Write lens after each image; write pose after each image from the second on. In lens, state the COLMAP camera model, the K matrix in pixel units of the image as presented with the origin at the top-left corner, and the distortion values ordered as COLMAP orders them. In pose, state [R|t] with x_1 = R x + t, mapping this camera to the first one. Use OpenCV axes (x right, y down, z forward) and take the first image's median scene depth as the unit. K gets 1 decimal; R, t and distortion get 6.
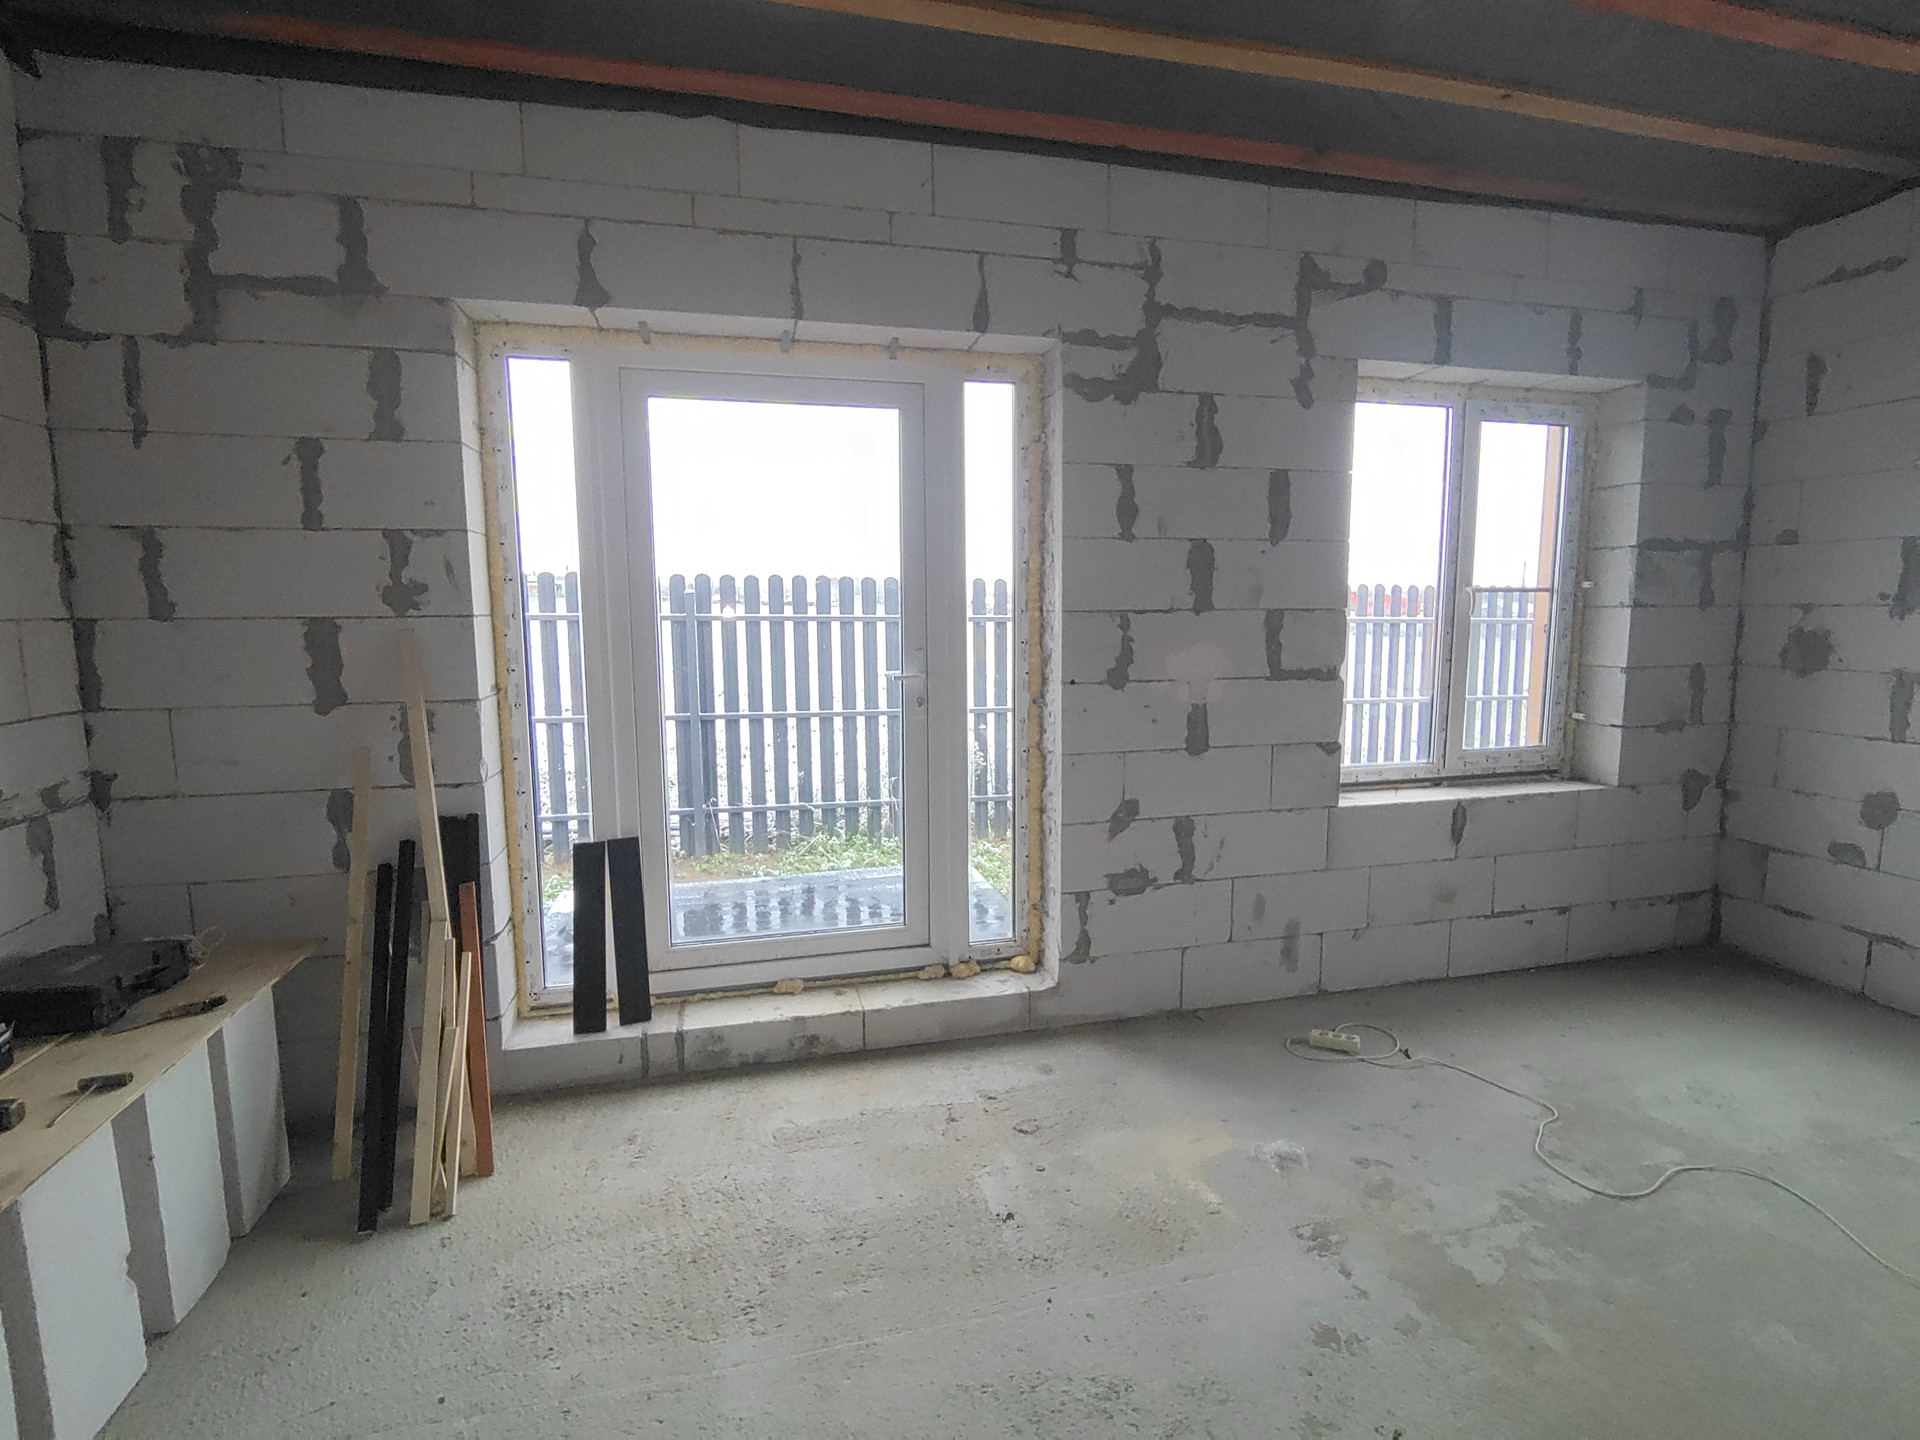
lens RADIAL K [[916.5, 0, 964.5], [0, 916.5, 713.9], [0, 0, 1]] dist [-0.000307, -0.007135]
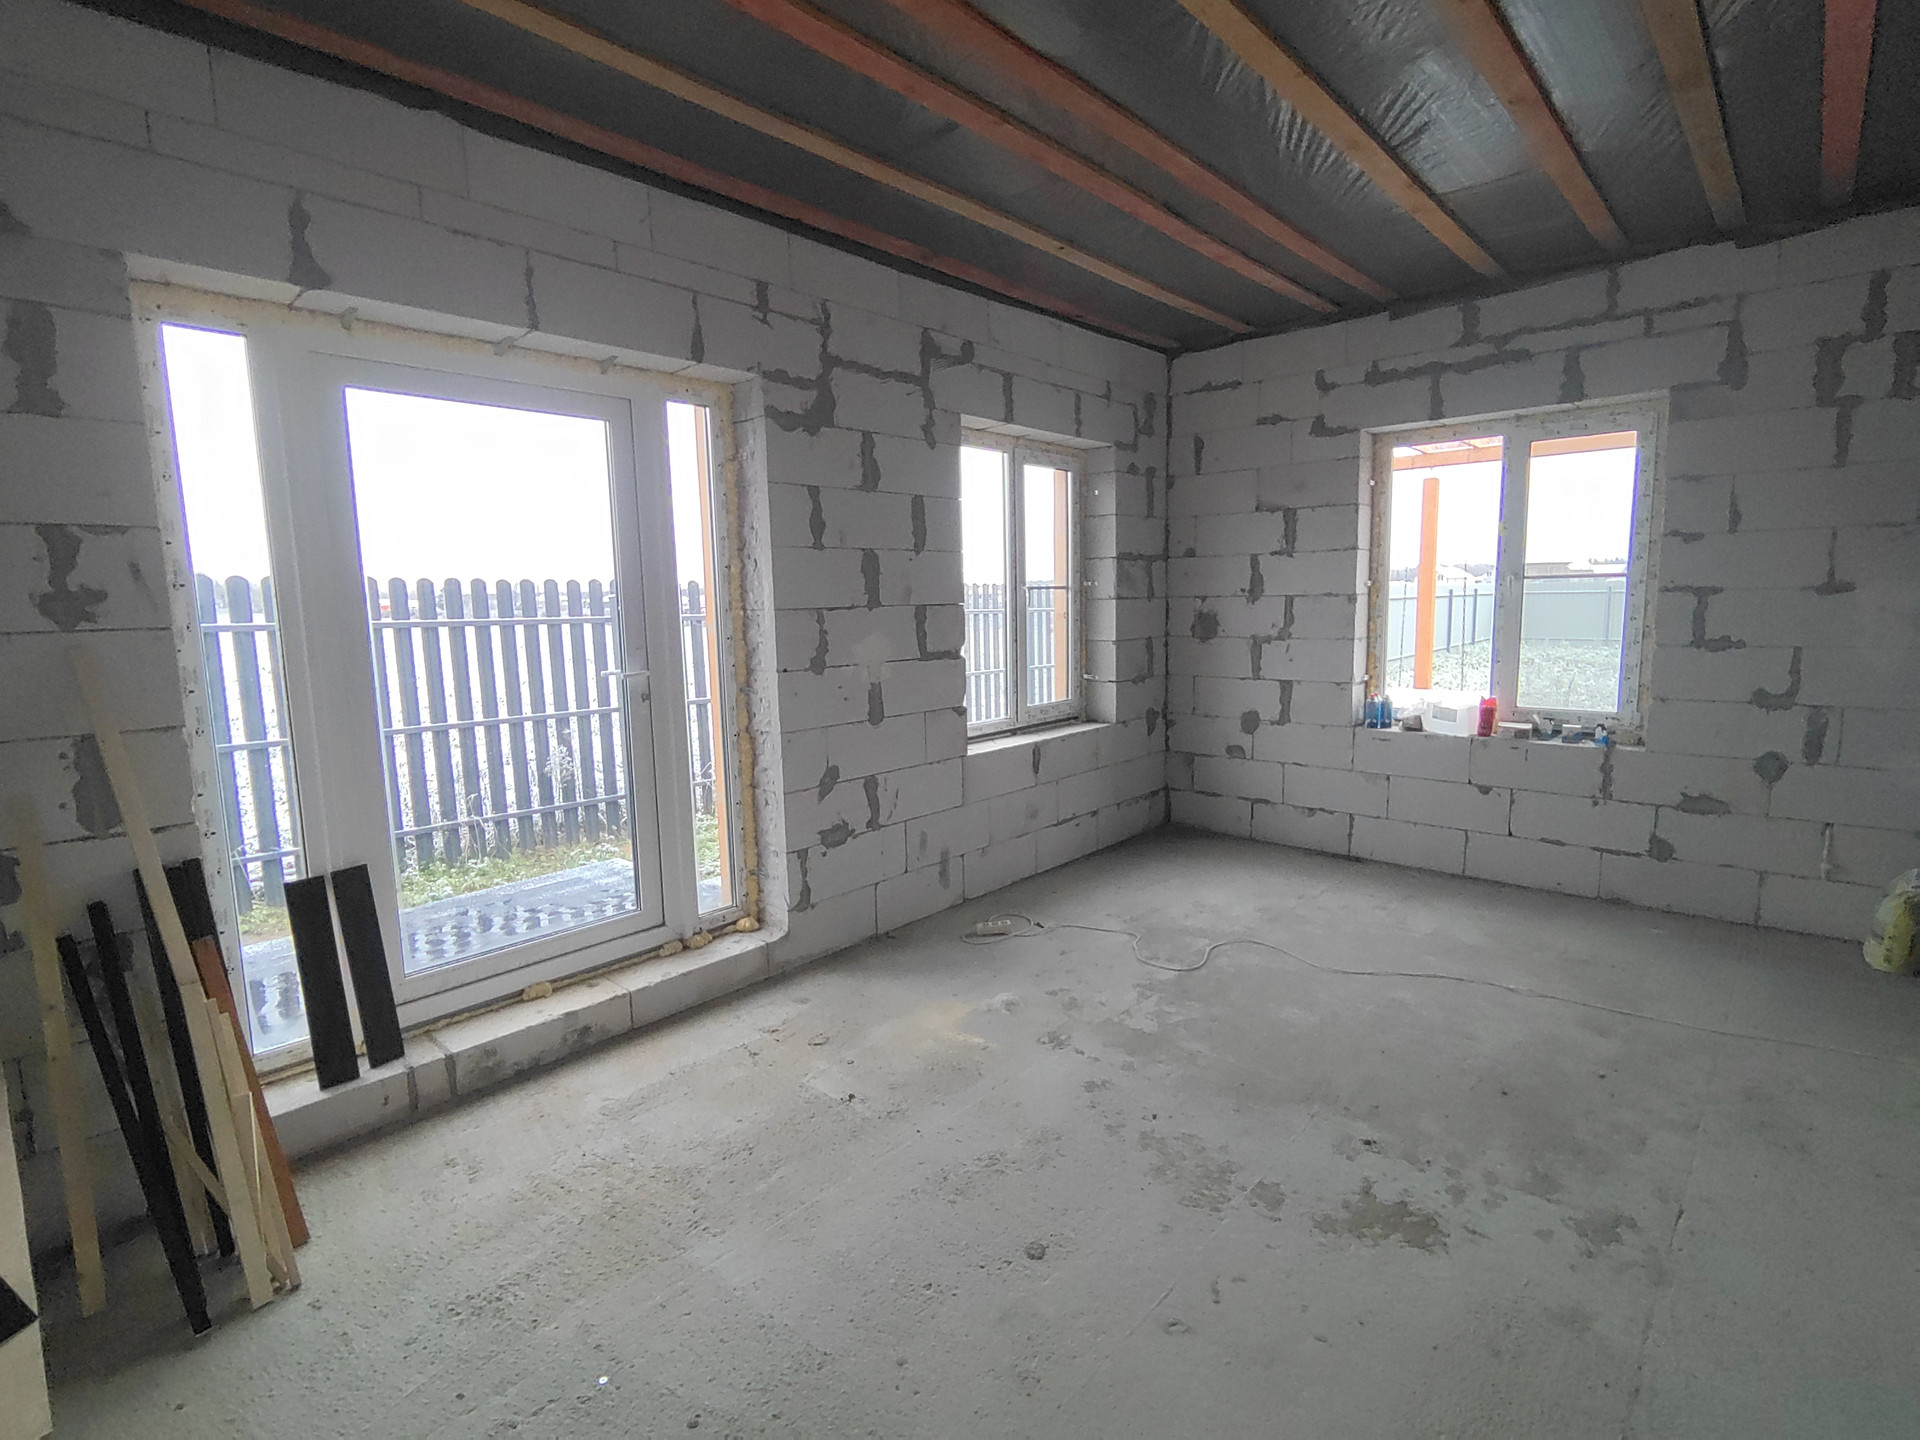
lens RADIAL K [[916.5, 0, 965.5], [0, 916.5, 713.0], [0, 0, 1]] dist [-0.000307, -0.007135]
pose [[0.832081, -0.081310, 0.548662, -0.329176], [0.080916, 0.996409, 0.024950, 0.008879], [-0.548720, 0.023635, 0.835672, -0.096120]]
